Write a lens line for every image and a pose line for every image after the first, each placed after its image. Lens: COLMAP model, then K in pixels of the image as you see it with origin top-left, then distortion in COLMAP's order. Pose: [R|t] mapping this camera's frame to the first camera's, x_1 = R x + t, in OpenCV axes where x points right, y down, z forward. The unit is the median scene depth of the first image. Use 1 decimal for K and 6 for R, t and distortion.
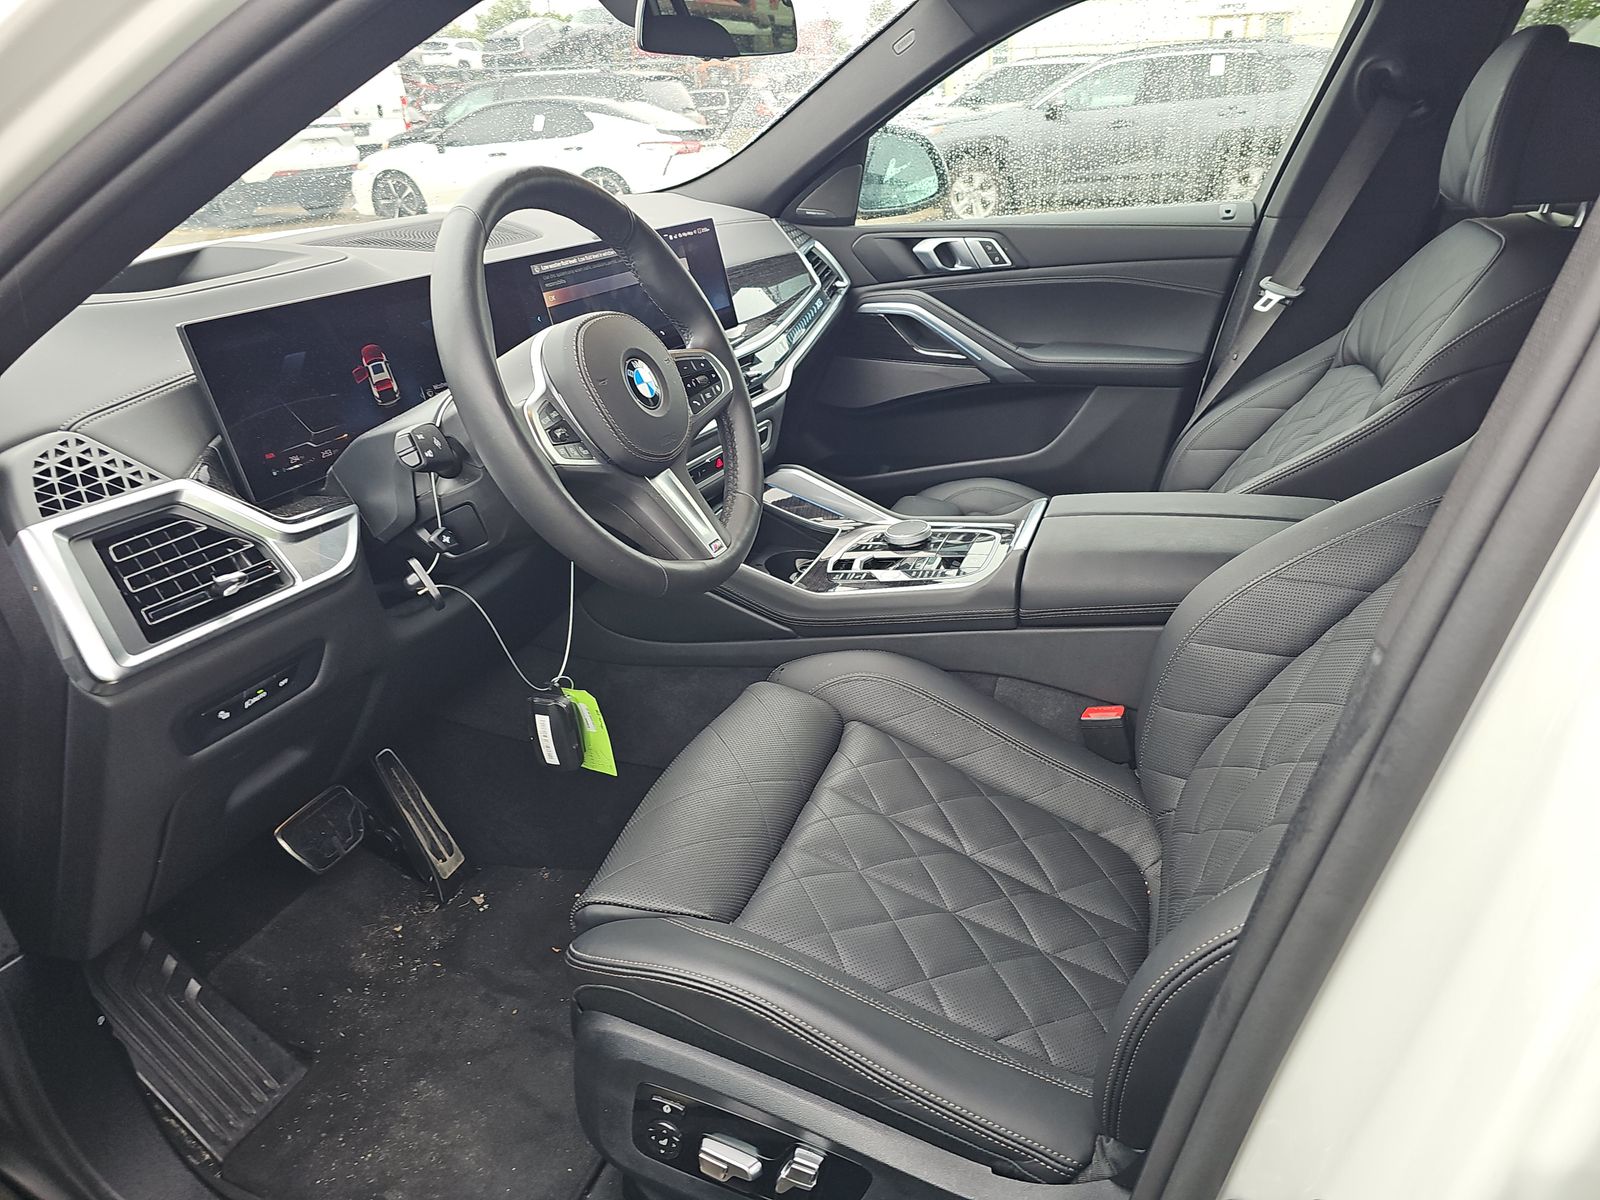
lens RADIAL K [[1058.0, 0, 808.4], [0, 1058.0, 590.1], [0, 0, 1]] dist [0.051458, -0.047793]
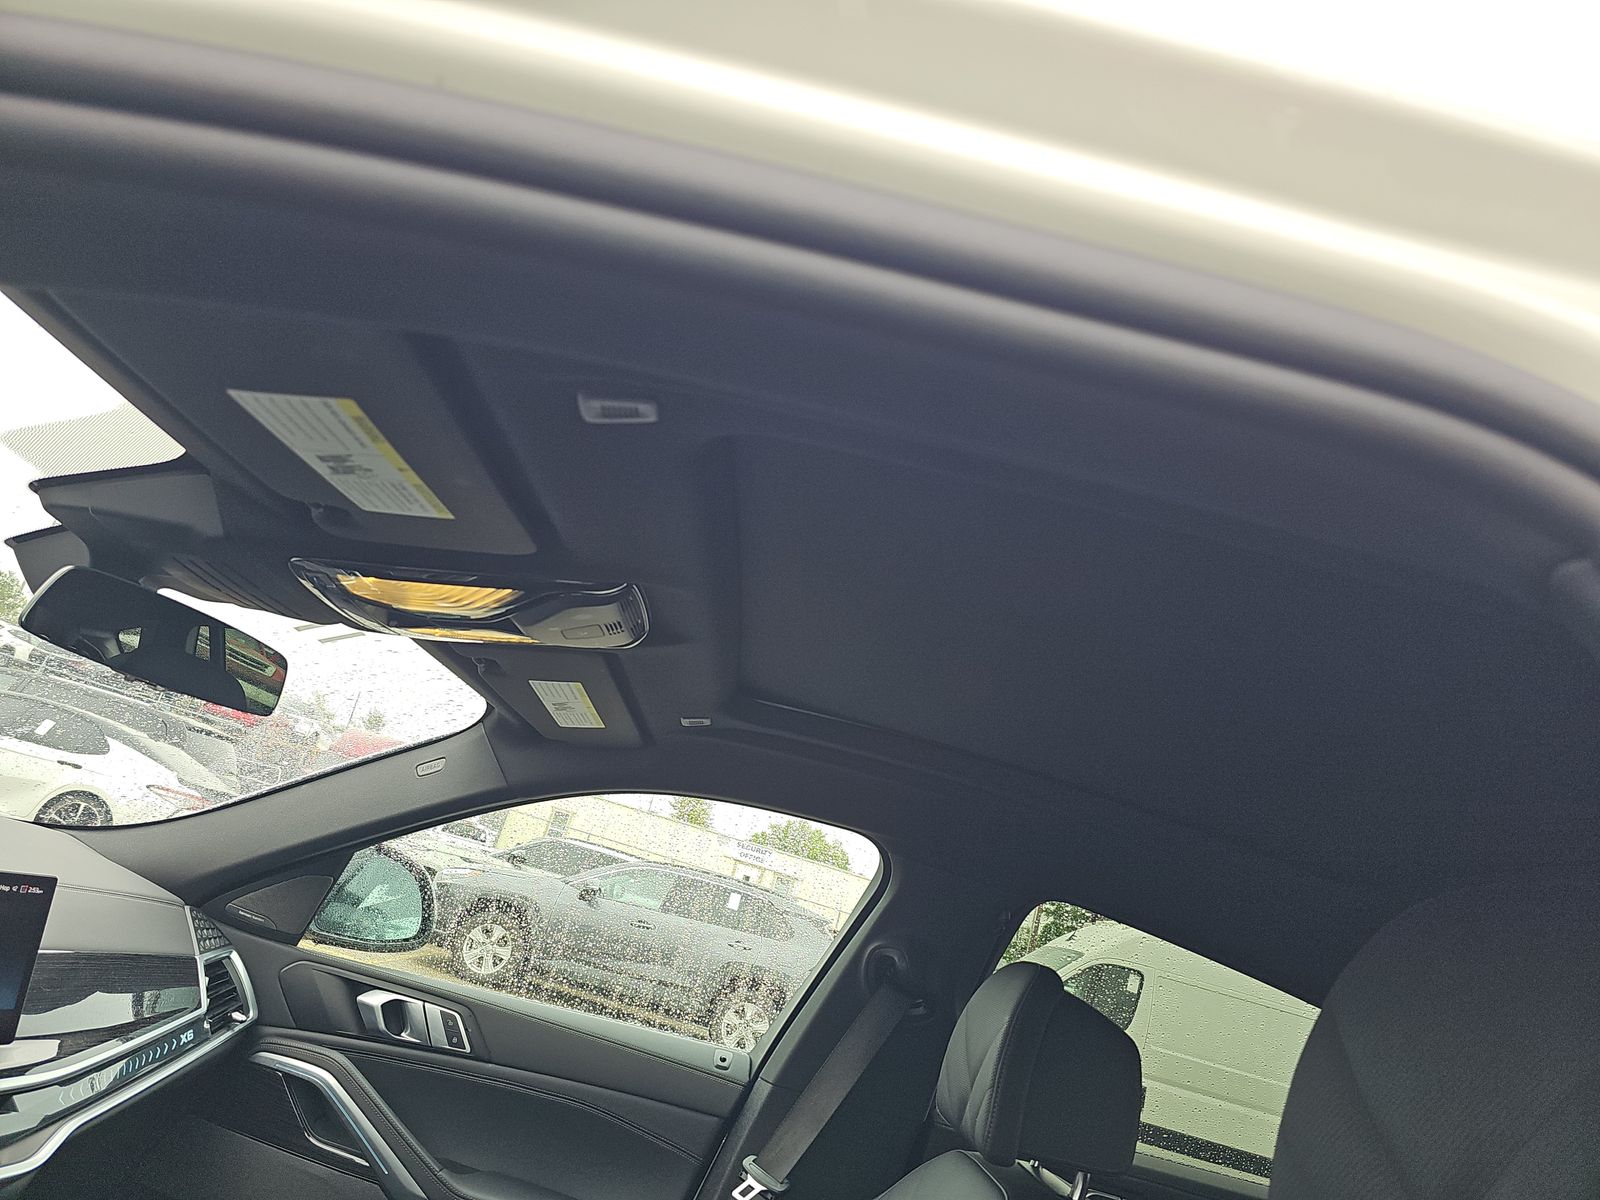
lens RADIAL K [[1058.0, 0, 808.4], [0, 1058.0, 590.1], [0, 0, 1]] dist [0.051458, -0.047793]
pose [[0.873680, 0.394325, 0.284940, 0.047412], [-0.119409, 0.741586, -0.660145, -0.063906], [-0.471619, 0.542731, 0.694995, 0.135912]]
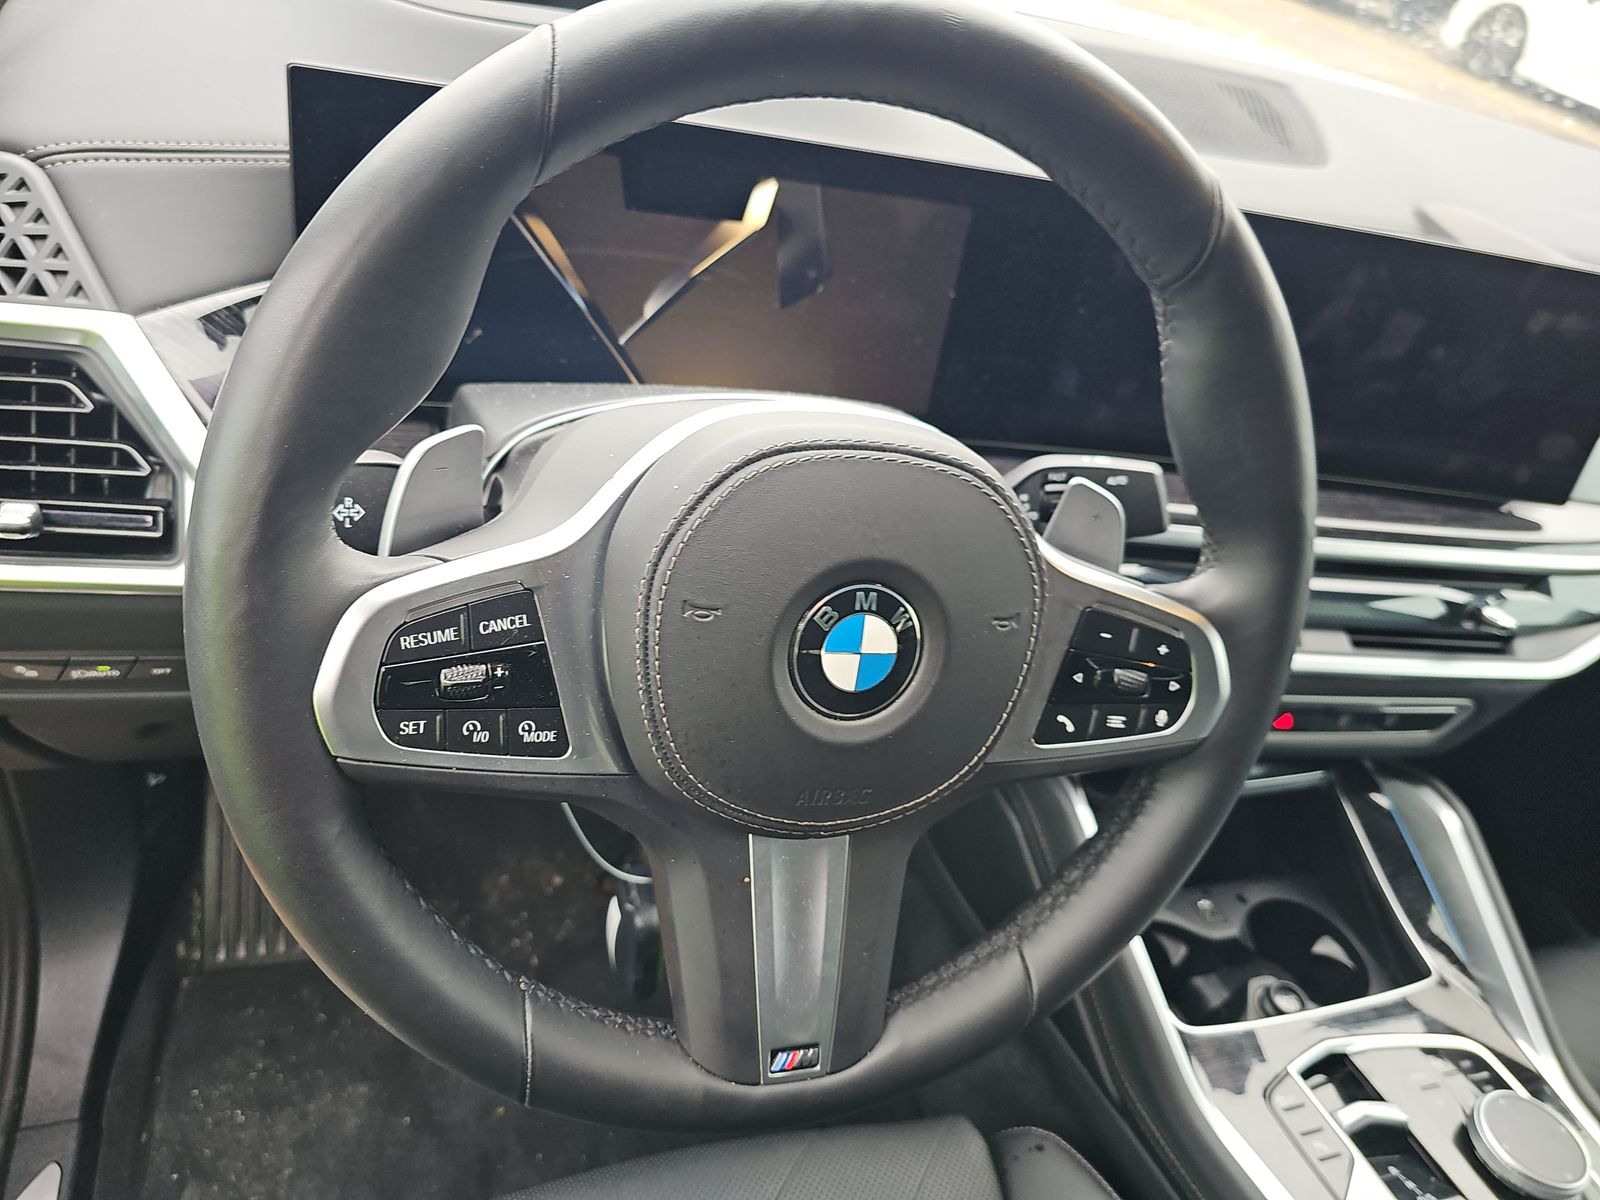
lens RADIAL K [[1058.0, 0, 808.4], [0, 1058.0, 590.1], [0, 0, 1]] dist [0.051458, -0.047793]
pose [[0.588269, 0.617147, -0.522560, 0.007840], [-0.532256, 0.781986, 0.324348, -0.152010], [0.608805, 0.087332, 0.788498, 0.322701]]
